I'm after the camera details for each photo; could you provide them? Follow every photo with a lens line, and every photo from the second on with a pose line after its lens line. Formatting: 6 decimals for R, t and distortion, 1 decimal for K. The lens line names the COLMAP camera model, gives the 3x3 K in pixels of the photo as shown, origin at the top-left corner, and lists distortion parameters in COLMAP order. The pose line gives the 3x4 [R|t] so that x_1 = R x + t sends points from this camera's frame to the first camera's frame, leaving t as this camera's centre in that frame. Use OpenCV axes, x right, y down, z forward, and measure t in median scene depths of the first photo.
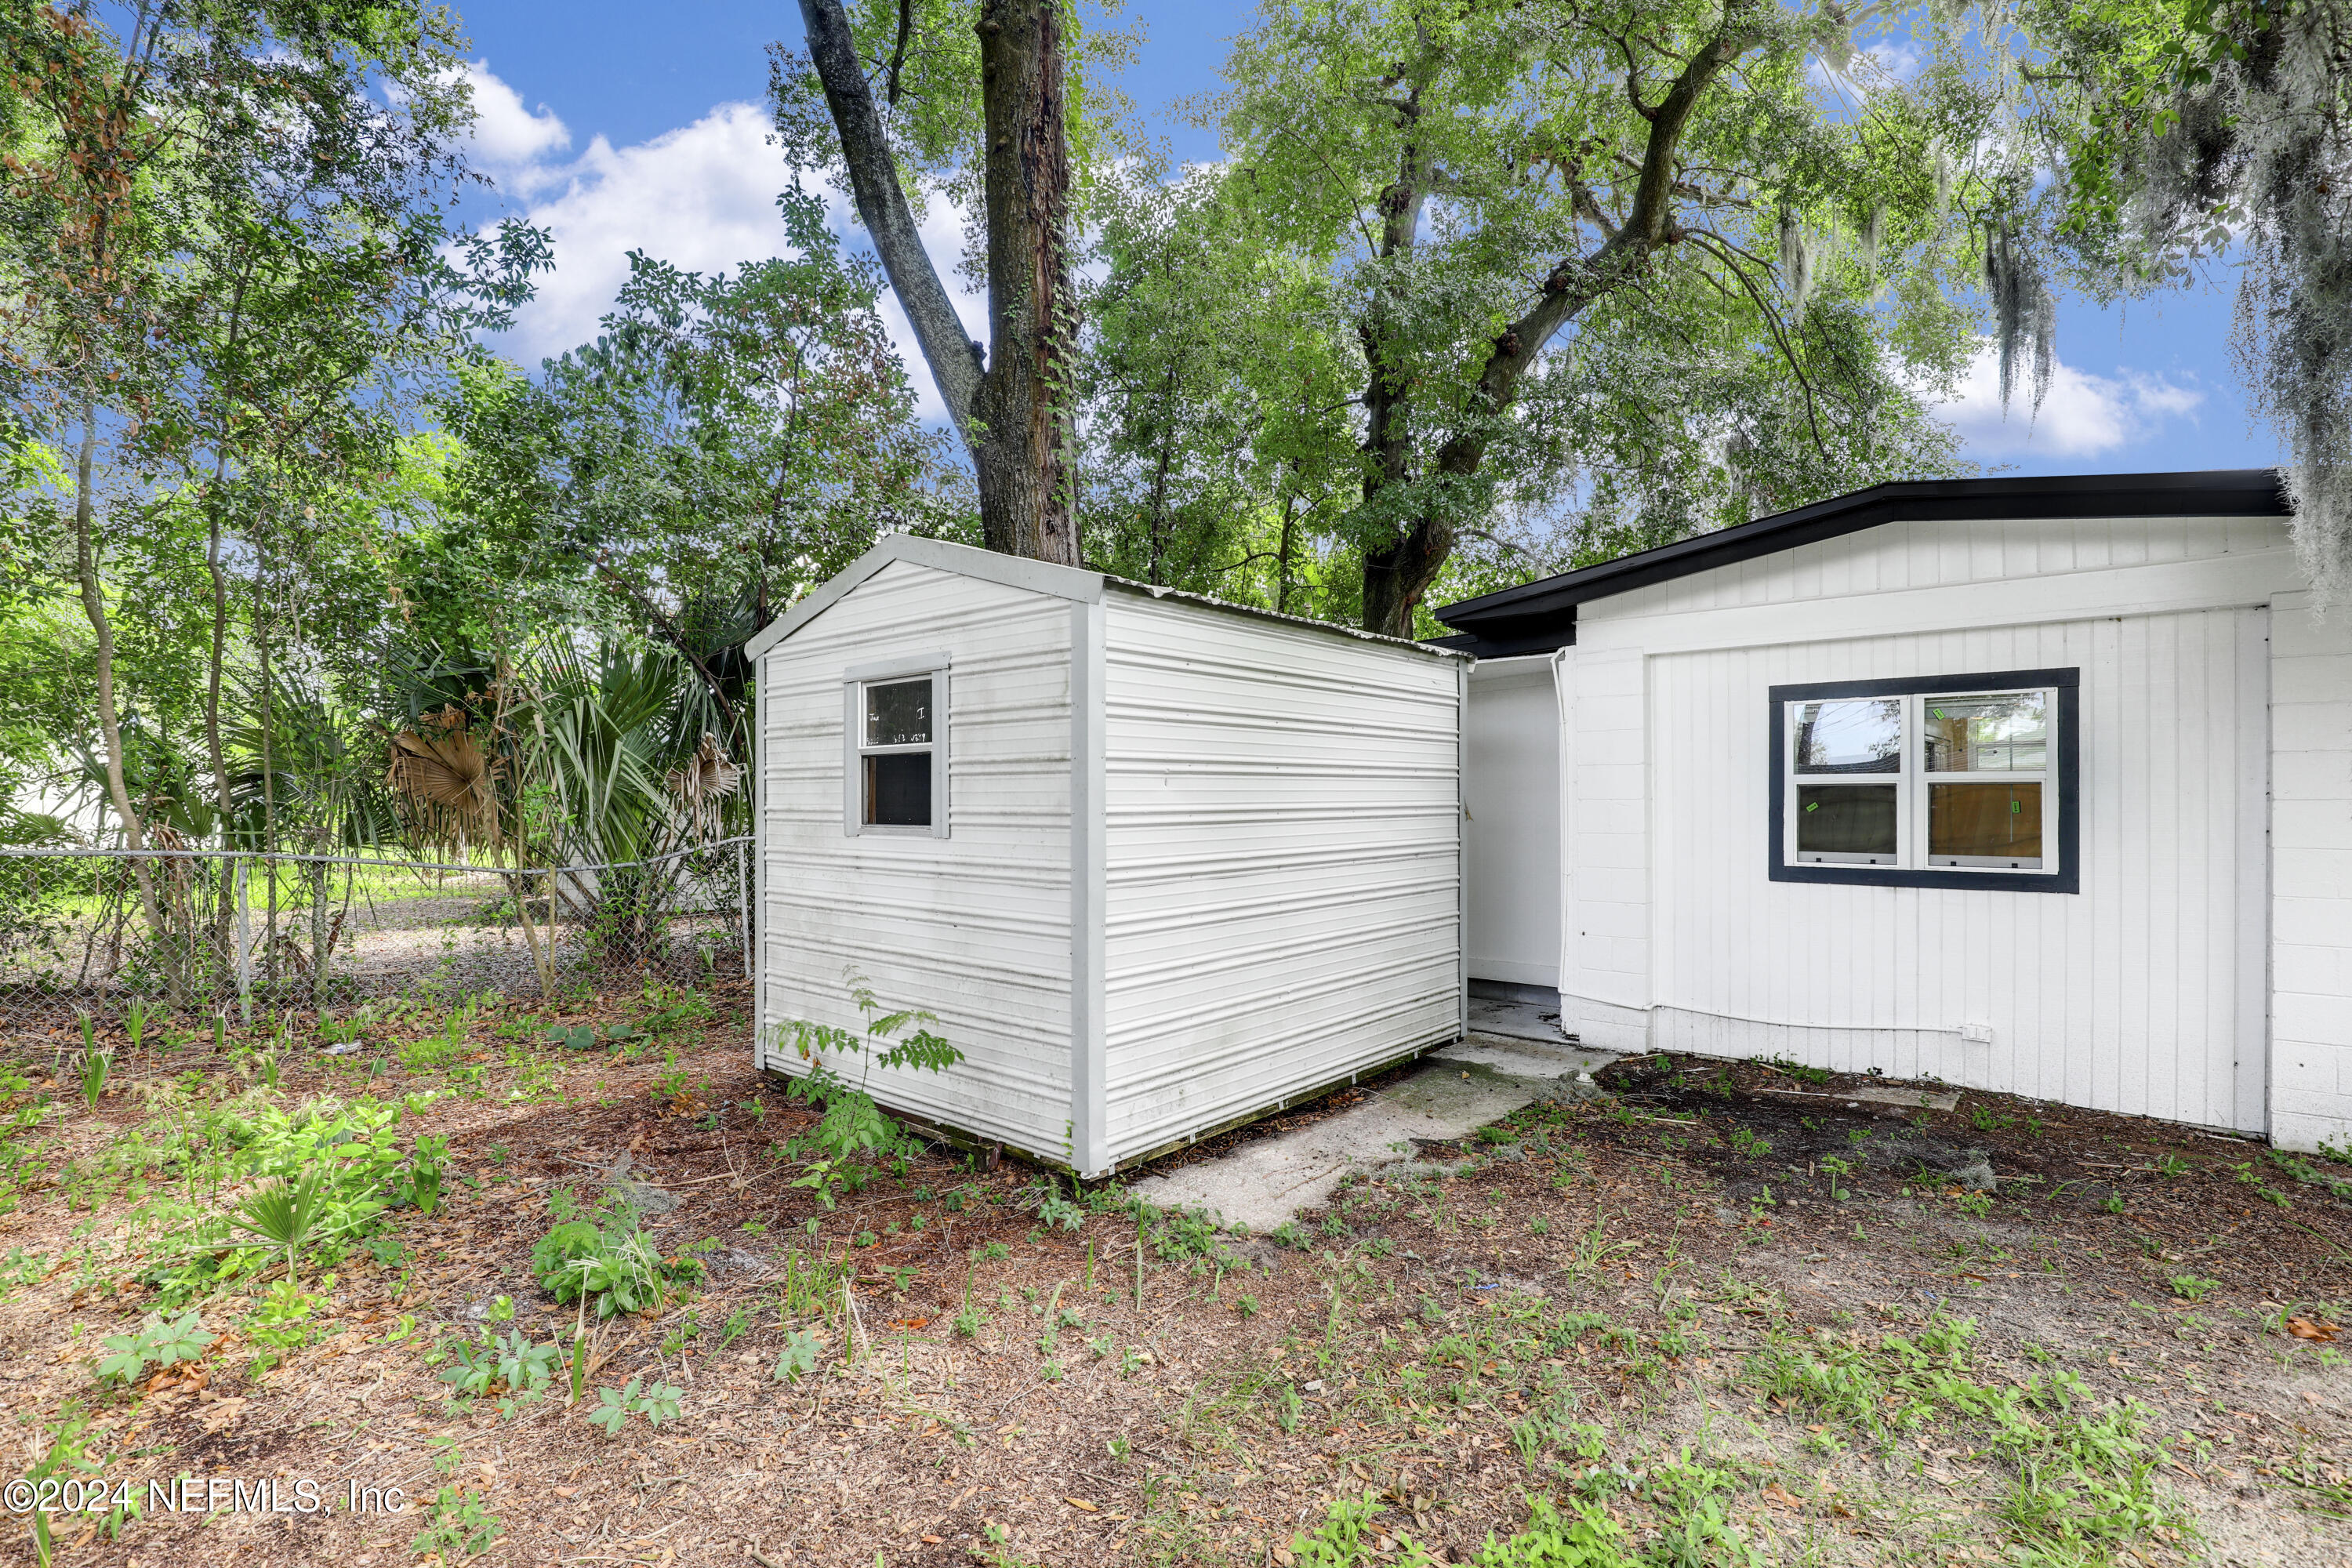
lens RADIAL K [[1103.8, 0, 1214.8], [0, 1103.8, 792.3], [0, 0, 1]] dist [-0.014925, -0.000411]
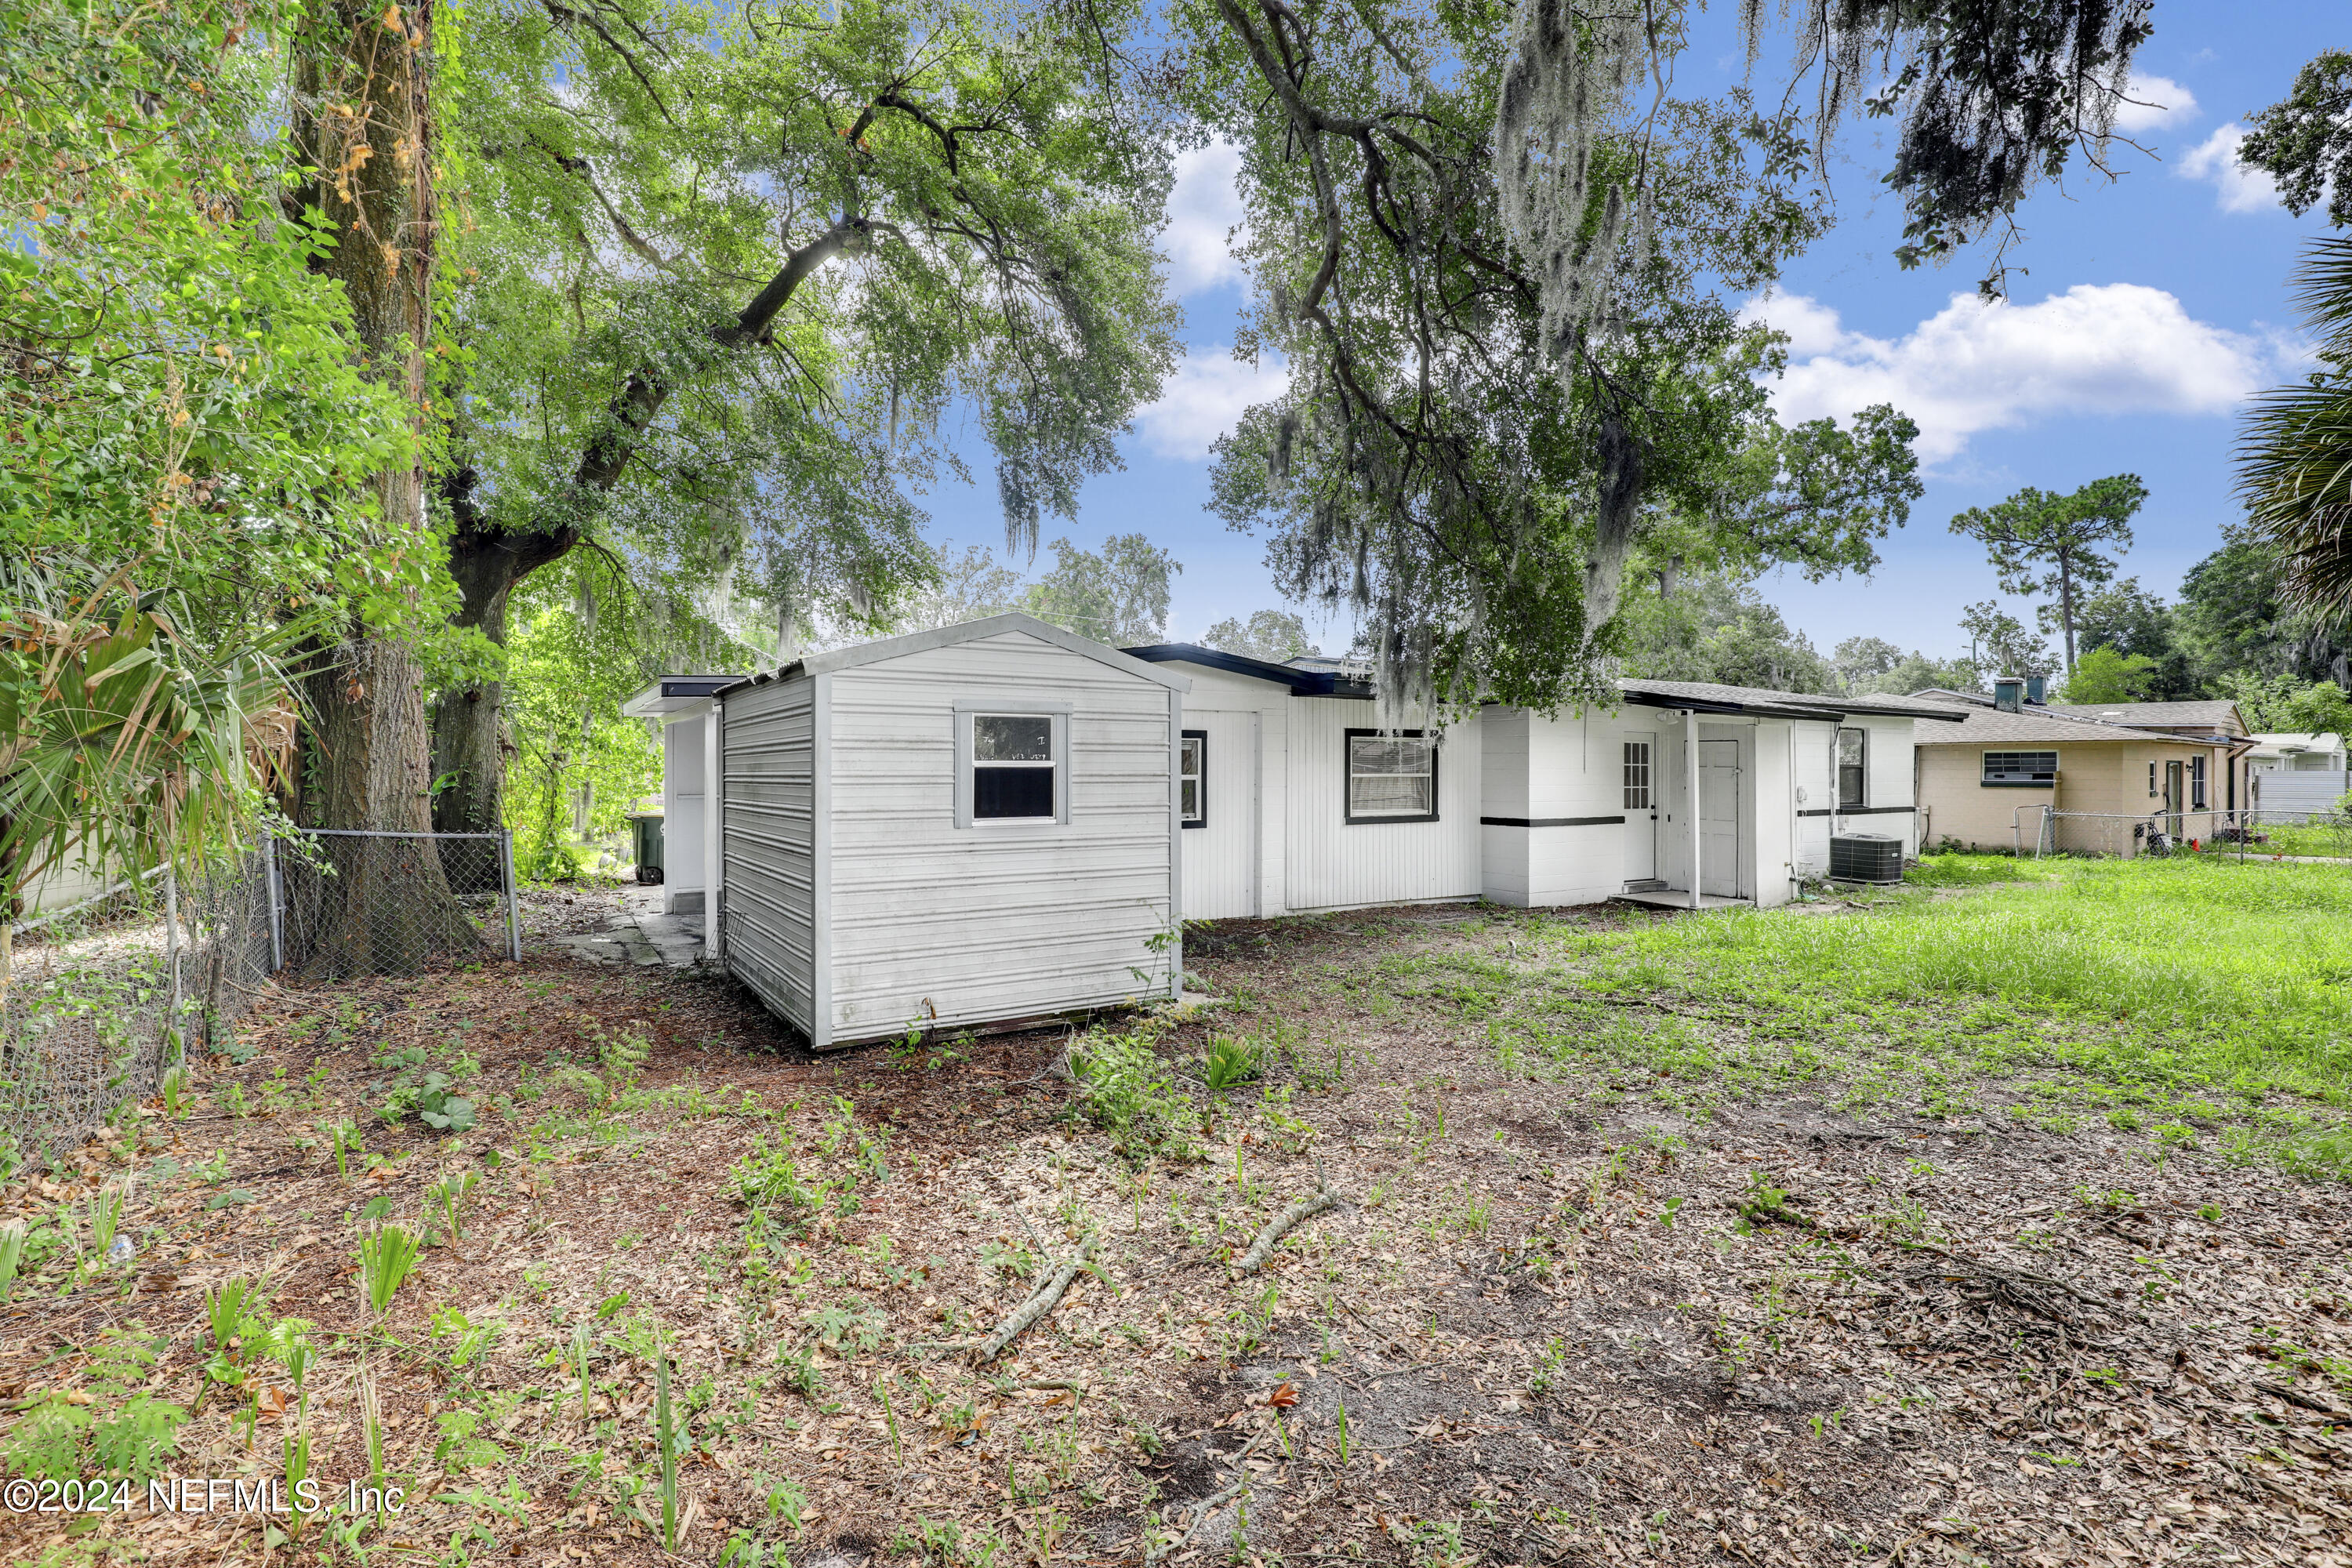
lens RADIAL K [[1103.8, 0, 1214.8], [0, 1103.8, 792.3], [0, 0, 1]] dist [-0.014925, -0.000411]
pose [[0.285985, -0.017114, 0.958081, -1.592747], [-0.004724, 0.999803, 0.019270, -0.031126], [-0.958222, -0.010037, 0.285848, 0.351811]]
